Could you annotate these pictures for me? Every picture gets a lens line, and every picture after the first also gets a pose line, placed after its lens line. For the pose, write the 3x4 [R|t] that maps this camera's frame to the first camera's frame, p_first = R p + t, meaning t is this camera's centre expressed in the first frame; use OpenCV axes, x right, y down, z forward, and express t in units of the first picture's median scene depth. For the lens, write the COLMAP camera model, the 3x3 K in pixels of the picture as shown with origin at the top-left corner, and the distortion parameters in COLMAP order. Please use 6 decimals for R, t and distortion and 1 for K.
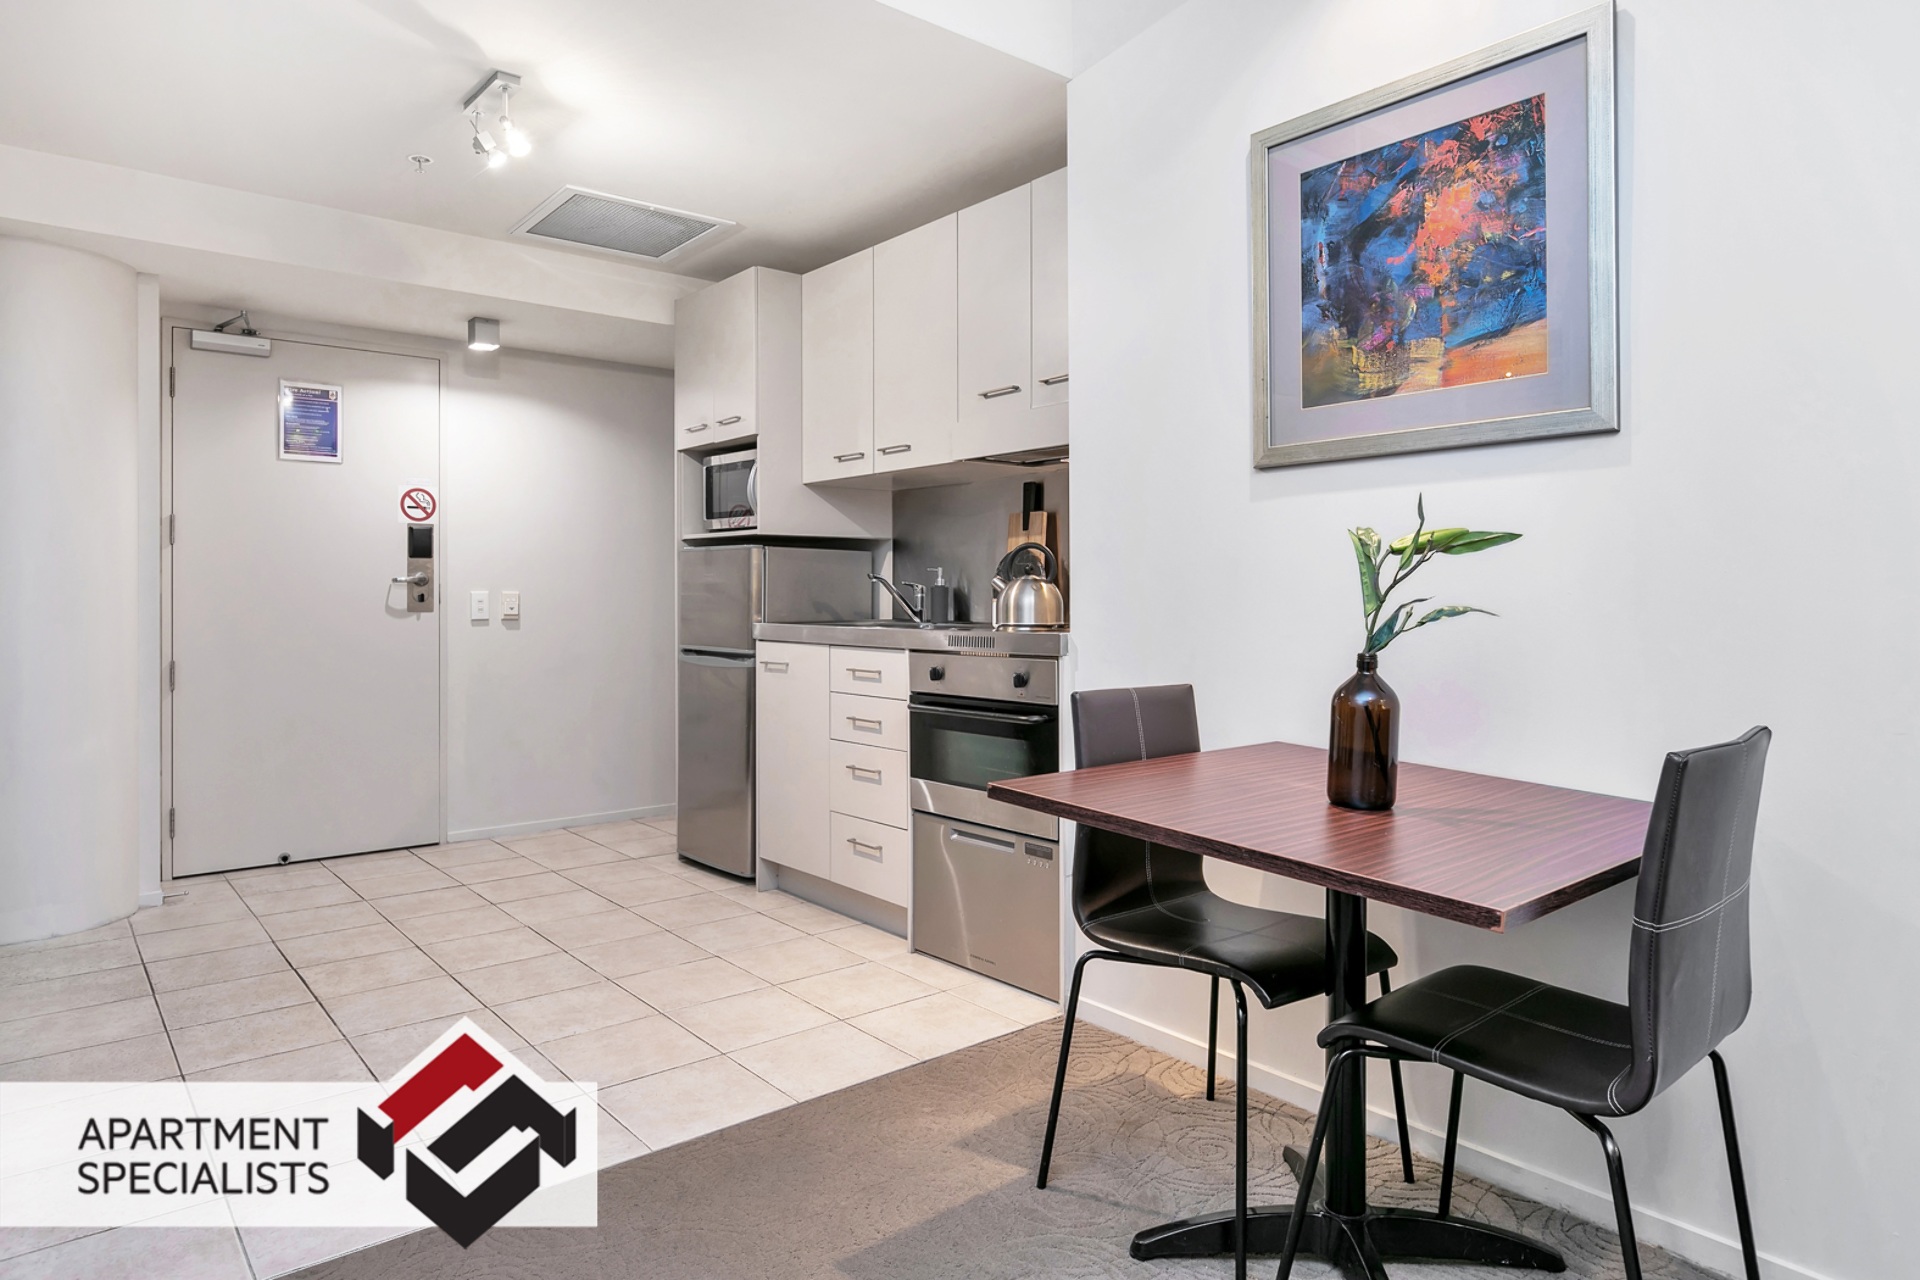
lens RADIAL K [[1123.7, 0, 953.0], [0, 1123.7, 620.0], [0, 0, 1]] dist [0.001321, -0.000690]
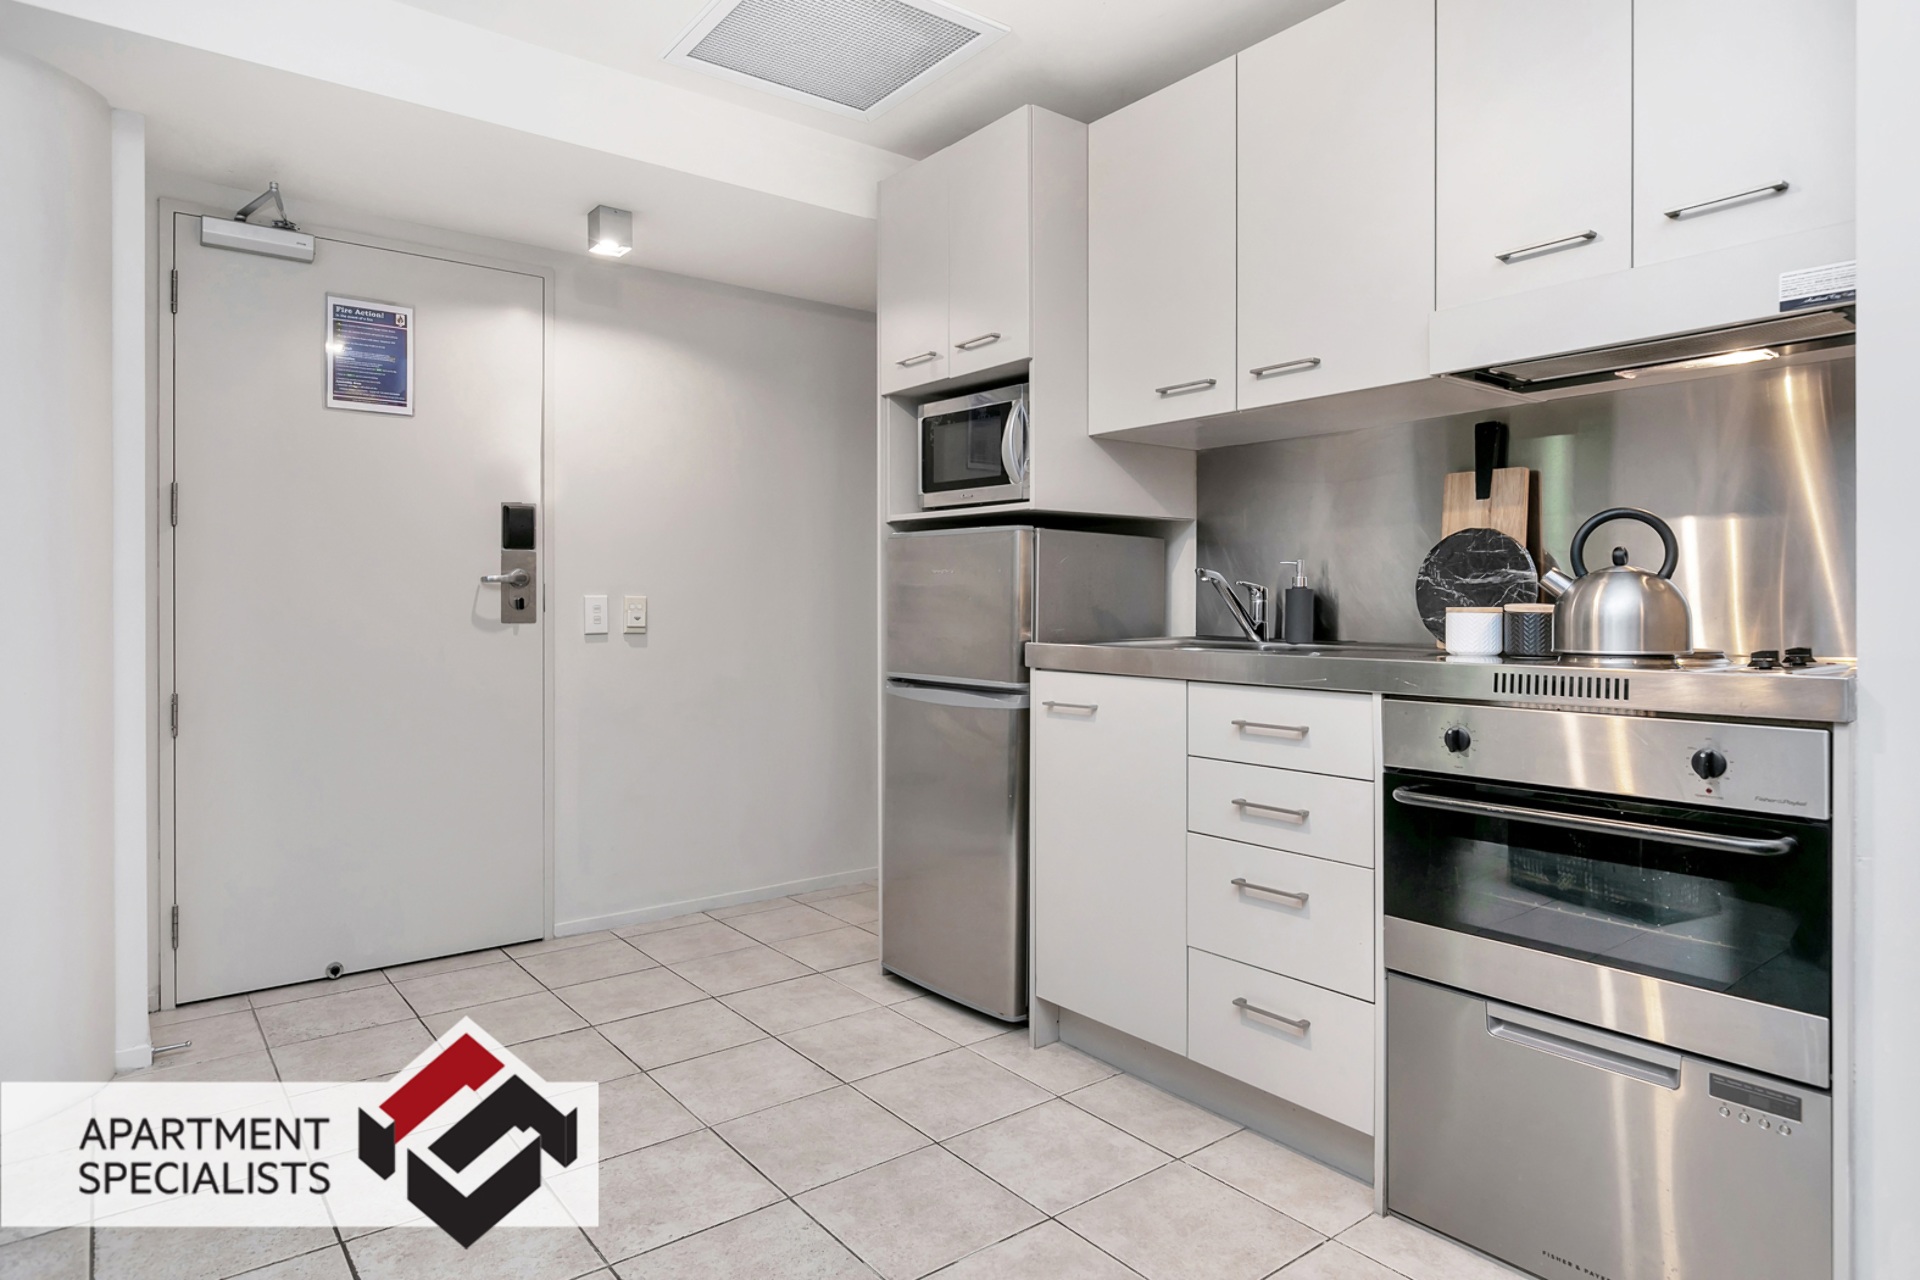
lens RADIAL K [[1123.7, 0, 967.6], [0, 1123.7, 636.1], [0, 0, 1]] dist [0.001321, -0.000690]
pose [[0.999478, 0.003304, -0.032128, -0.182587], [-0.003080, 0.999970, 0.007040, -0.005460], [0.032150, -0.006937, 0.999459, 0.321597]]
